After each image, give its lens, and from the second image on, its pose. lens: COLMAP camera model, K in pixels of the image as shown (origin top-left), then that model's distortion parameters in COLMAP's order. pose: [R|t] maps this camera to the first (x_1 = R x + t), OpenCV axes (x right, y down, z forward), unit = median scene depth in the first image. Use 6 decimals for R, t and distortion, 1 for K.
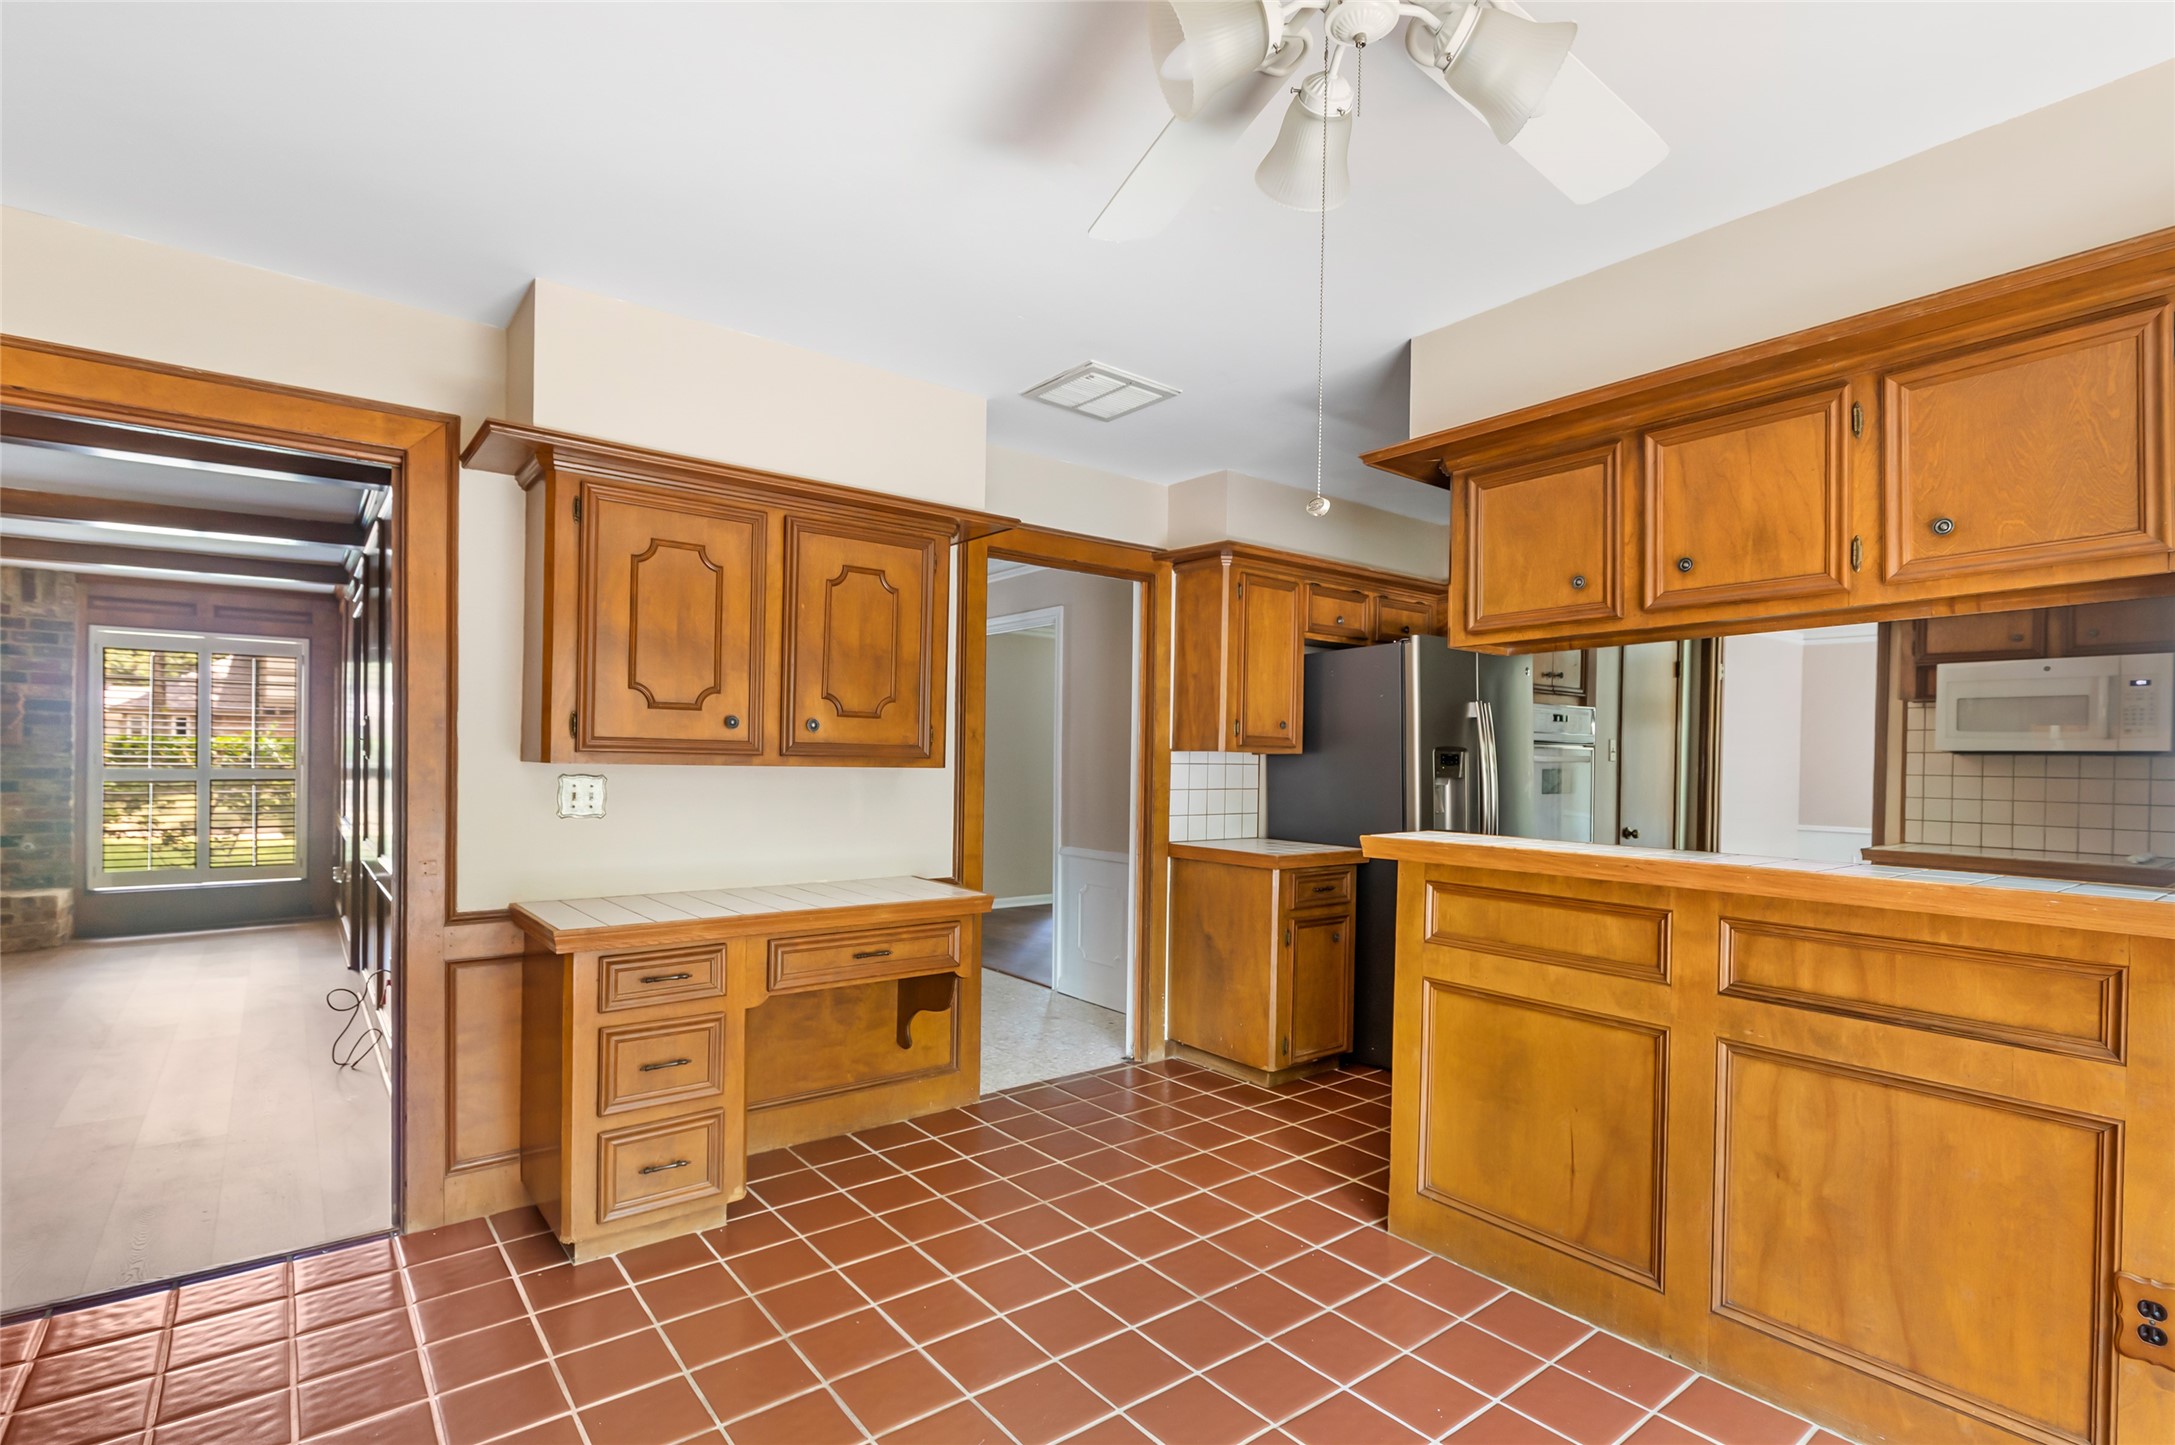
lens RADIAL K [[1000.0, 0, 1044.5], [0, 1000.0, 762.4], [0, 0, 1]] dist [-0.019823, 0.001510]
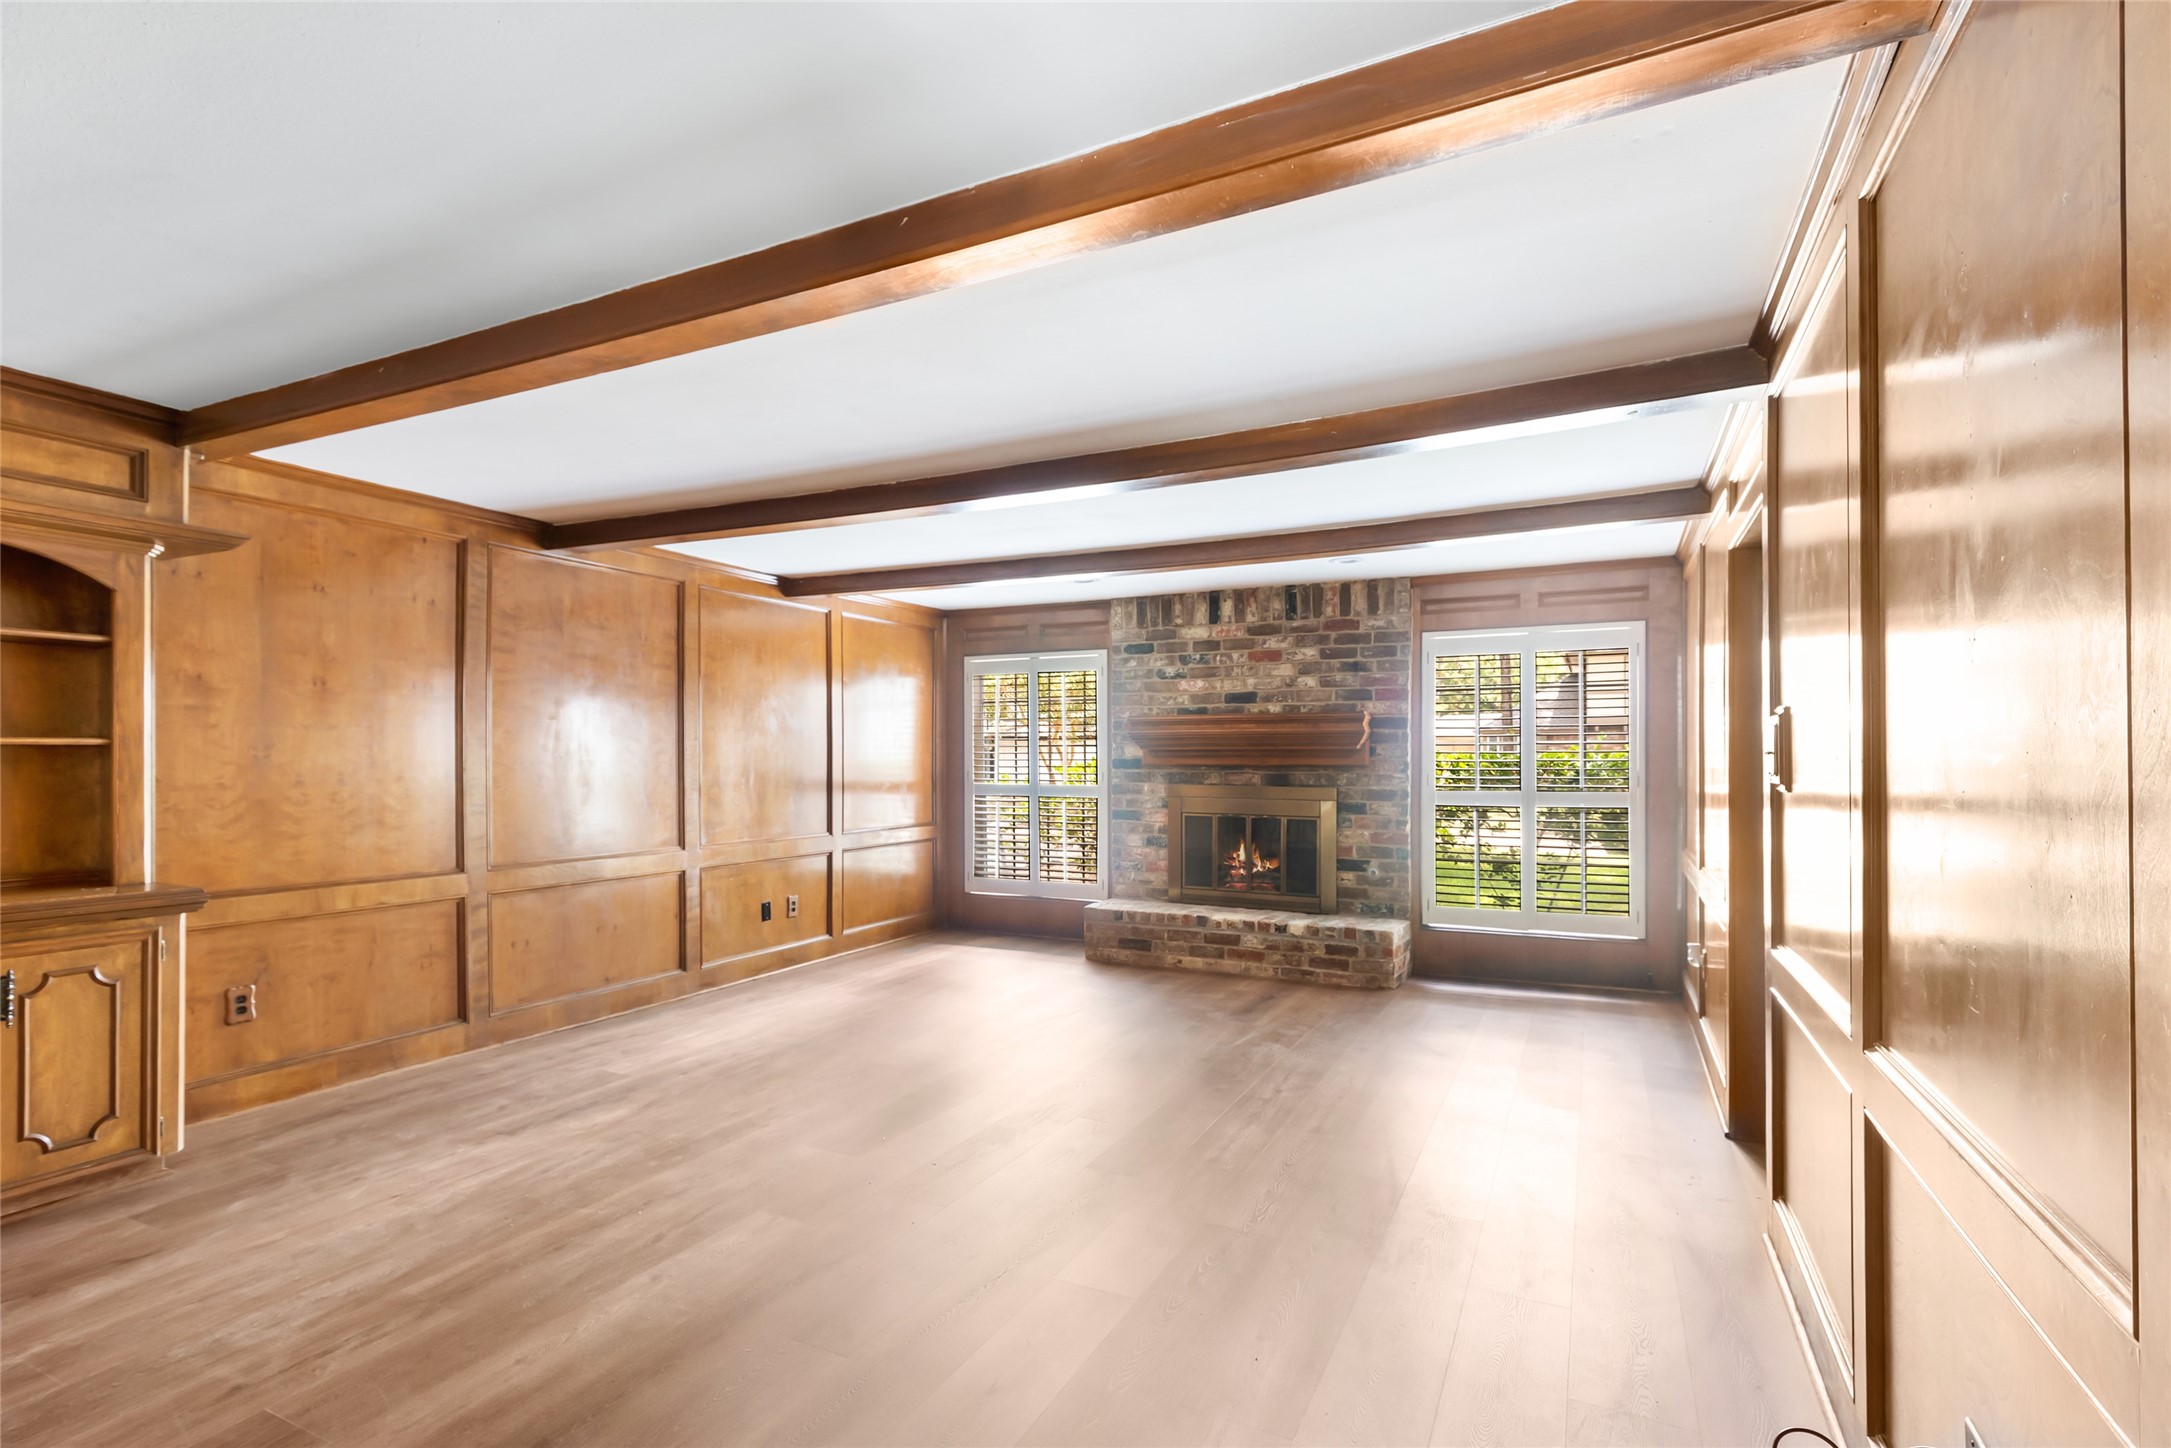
lens RADIAL K [[998.2, 0, 1120.8], [0, 998.2, 758.1], [0, 0, 1]] dist [-0.019823, 0.001510]
pose [[0.451205, -0.014815, -0.892297, -0.283038], [0.000472, 0.999866, -0.016363, -0.009088], [0.892420, 0.006962, 0.451152, 0.342638]]
